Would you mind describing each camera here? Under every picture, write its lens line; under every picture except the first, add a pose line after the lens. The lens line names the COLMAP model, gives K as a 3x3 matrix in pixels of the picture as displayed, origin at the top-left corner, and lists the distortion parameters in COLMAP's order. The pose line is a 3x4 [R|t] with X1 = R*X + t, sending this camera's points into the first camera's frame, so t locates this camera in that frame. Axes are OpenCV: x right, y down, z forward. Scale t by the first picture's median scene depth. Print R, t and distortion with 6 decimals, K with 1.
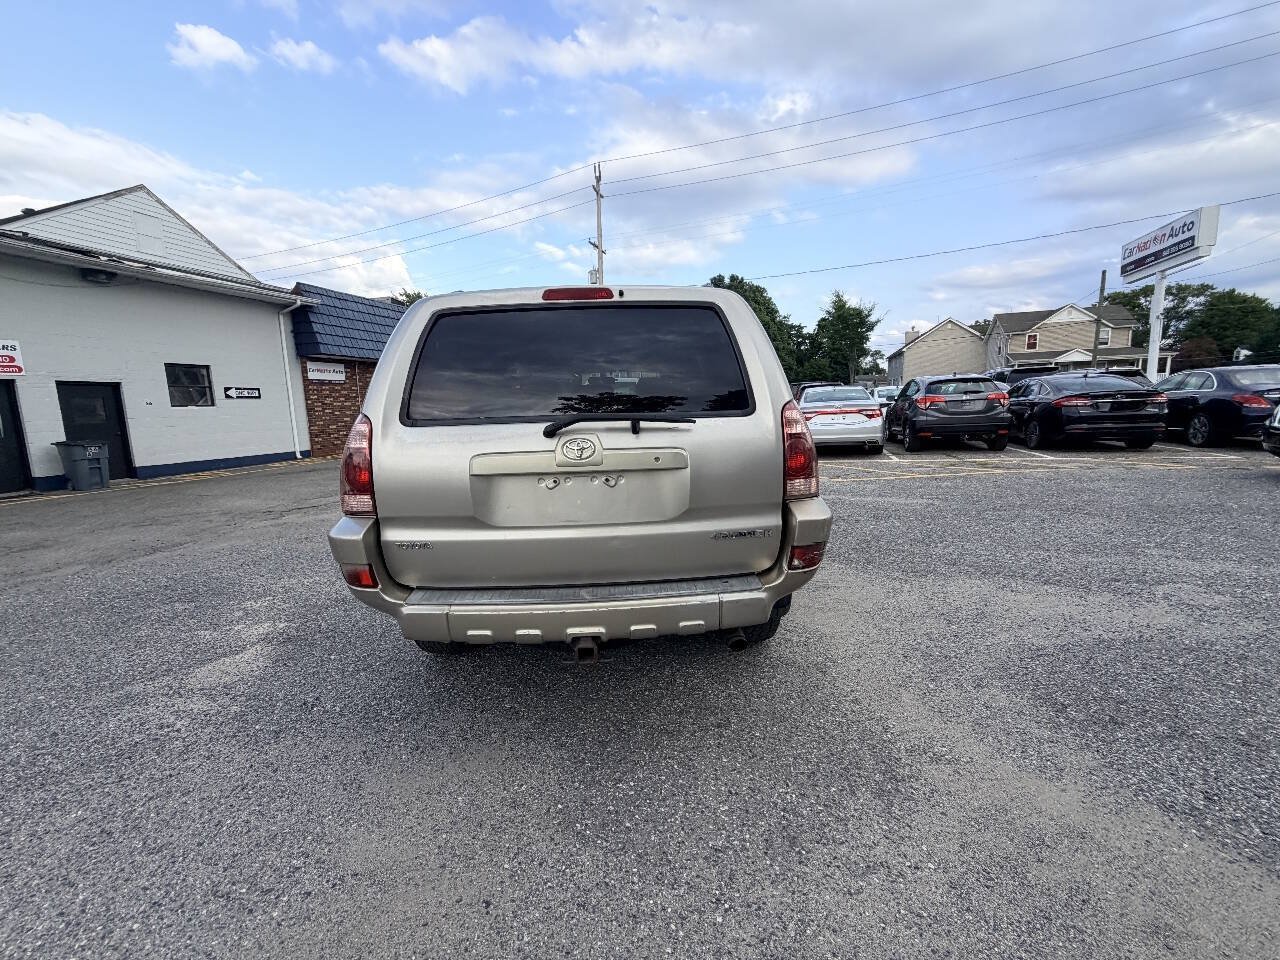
lens RADIAL K [[510.6, 0, 640.5], [0, 510.6, 482.5], [0, 0, 1]] dist [0.001327, 0.000491]
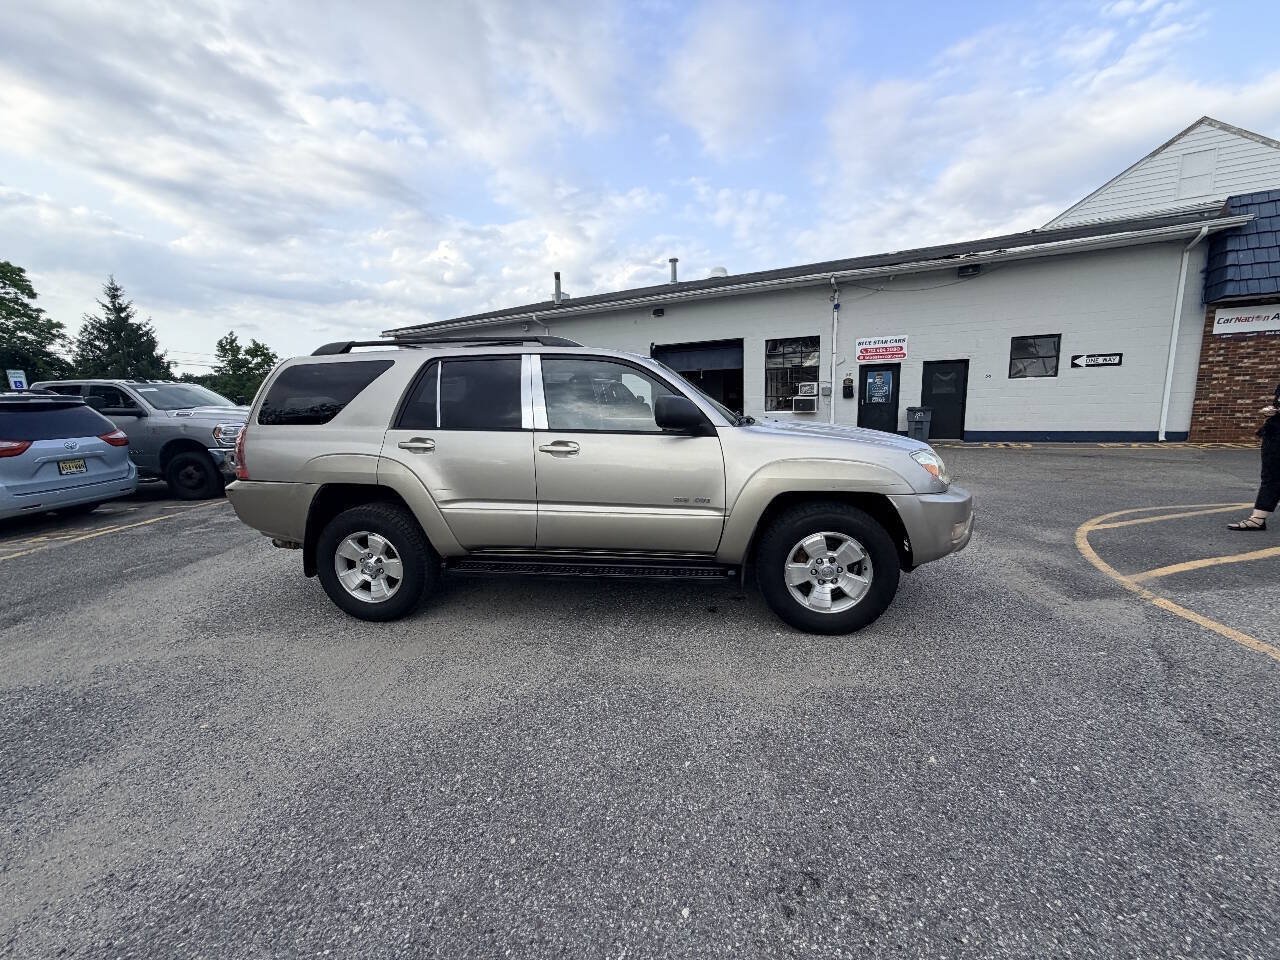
lens RADIAL K [[507.4, 0, 643.6], [0, 507.4, 502.7], [0, 0, 1]] dist [0.000660, -0.000037]
pose [[-0.179016, 0.233917, -0.955634, 0.318310], [-0.110634, 0.960378, 0.255803, -0.090034], [0.977606, 0.151519, -0.146044, 0.466617]]
